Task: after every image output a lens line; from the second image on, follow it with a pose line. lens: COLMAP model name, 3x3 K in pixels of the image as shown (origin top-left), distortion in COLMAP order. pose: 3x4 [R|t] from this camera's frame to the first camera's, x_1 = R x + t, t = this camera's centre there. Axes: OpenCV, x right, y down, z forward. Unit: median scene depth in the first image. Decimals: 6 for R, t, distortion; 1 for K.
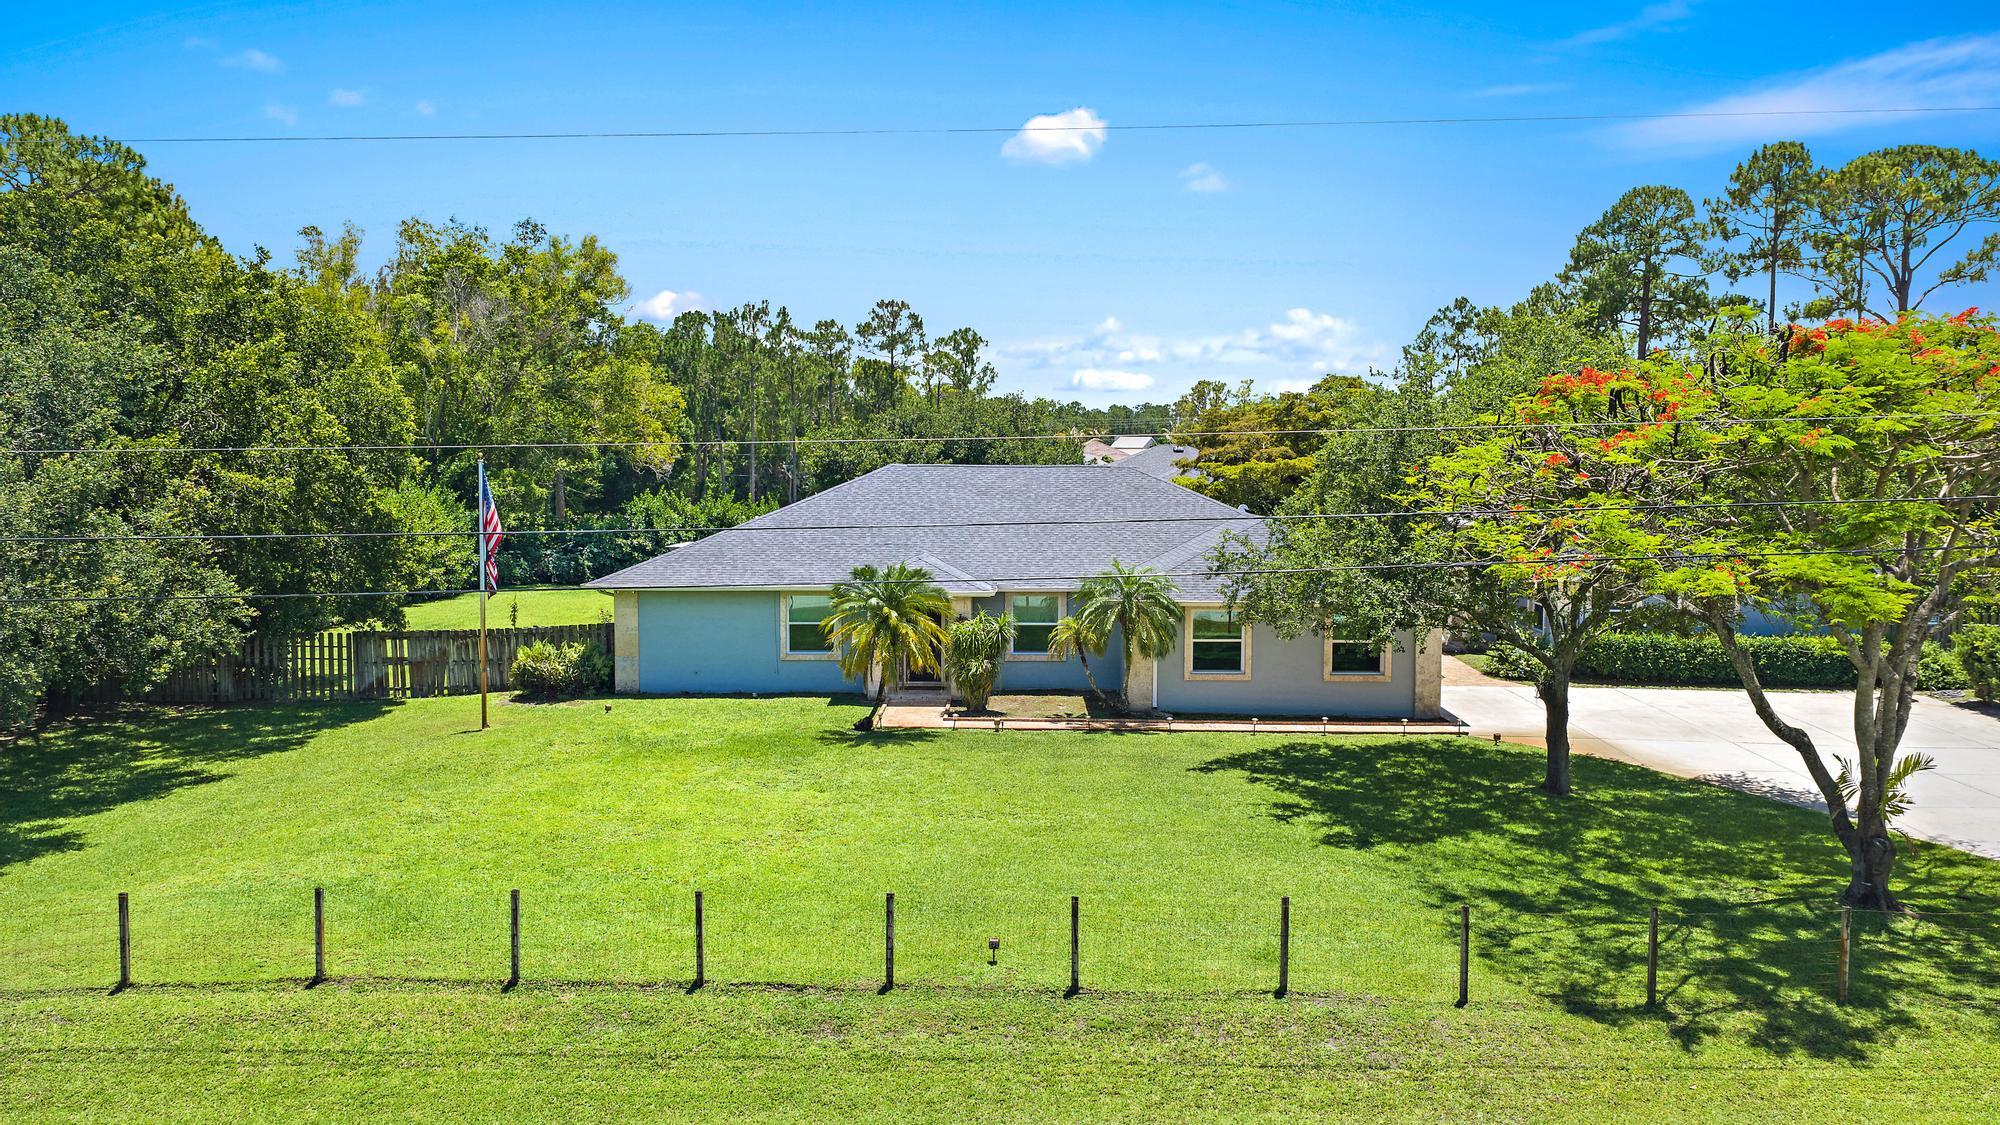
lens RADIAL K [[1672.1, 0, 996.2], [0, 1672.1, 566.6], [0, 0, 1]] dist [0.004709, -0.011799]
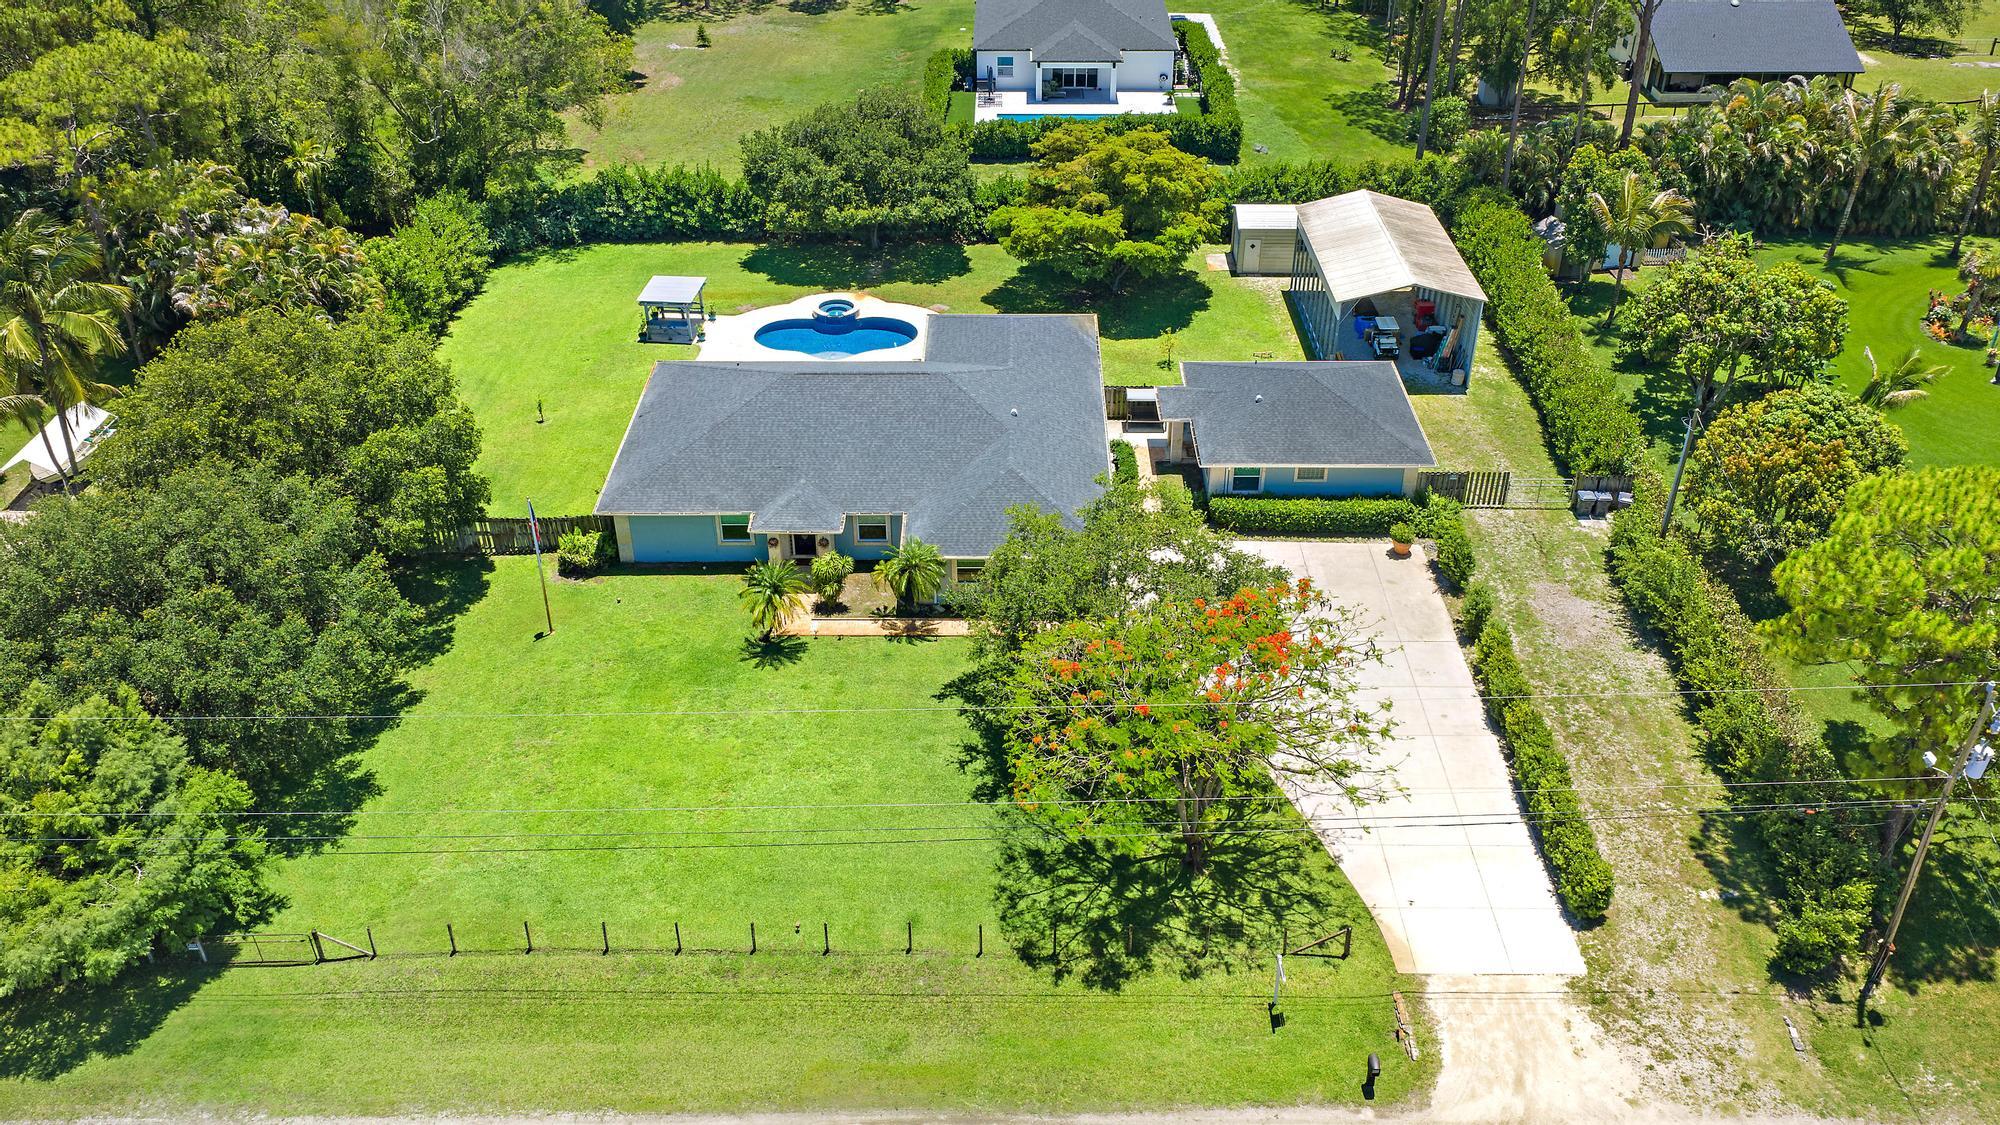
lens RADIAL K [[1672.1, 0, 1000.6], [0, 1672.1, 553.2], [0, 0, 1]] dist [0.004709, -0.011799]
pose [[0.999994, 0.001280, 0.003251, 0.286701], [-0.002658, 0.882656, 0.470012, -1.406754], [-0.002268, -0.470017, 0.882654, -0.917331]]
